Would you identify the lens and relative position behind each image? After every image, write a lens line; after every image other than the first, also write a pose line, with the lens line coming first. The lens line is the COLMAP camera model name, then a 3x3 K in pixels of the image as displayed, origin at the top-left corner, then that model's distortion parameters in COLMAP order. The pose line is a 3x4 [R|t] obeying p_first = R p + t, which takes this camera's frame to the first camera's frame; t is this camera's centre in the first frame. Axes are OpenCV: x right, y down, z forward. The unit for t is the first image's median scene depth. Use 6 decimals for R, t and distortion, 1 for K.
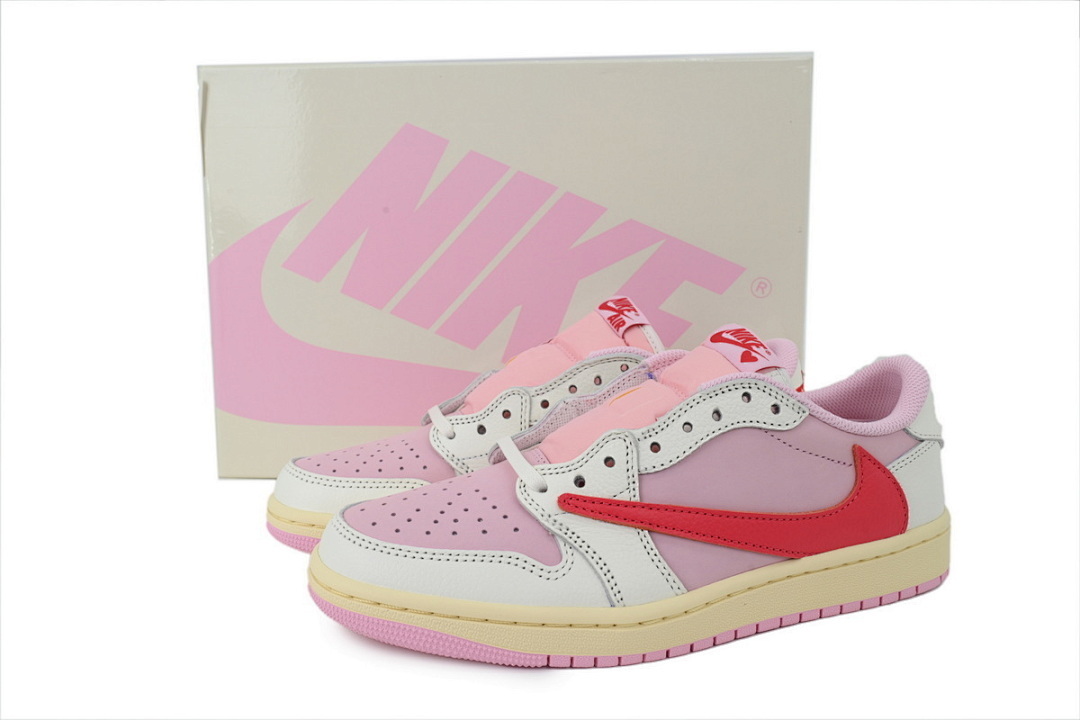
lens RADIAL K [[925.0, 0, 532.2], [0, 925.0, 360.2], [0, 0, 1]] dist [0.005938, -0.000036]
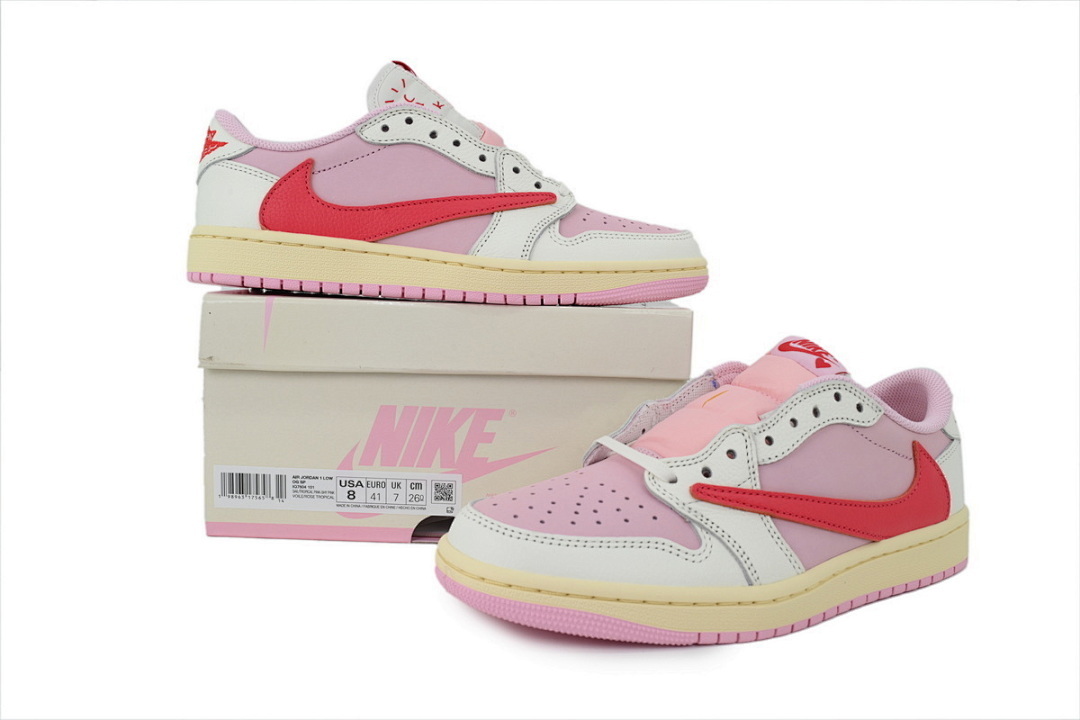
lens RADIAL K [[925.0, 0, 541.7], [0, 925.0, 360.9], [0, 0, 1]] dist [0.005938, -0.000036]
pose [[0.975582, 0.016440, 0.219018, -0.373779], [-0.005484, 0.998707, -0.050540, 0.056712], [-0.219565, 0.048105, 0.974411, -0.014623]]
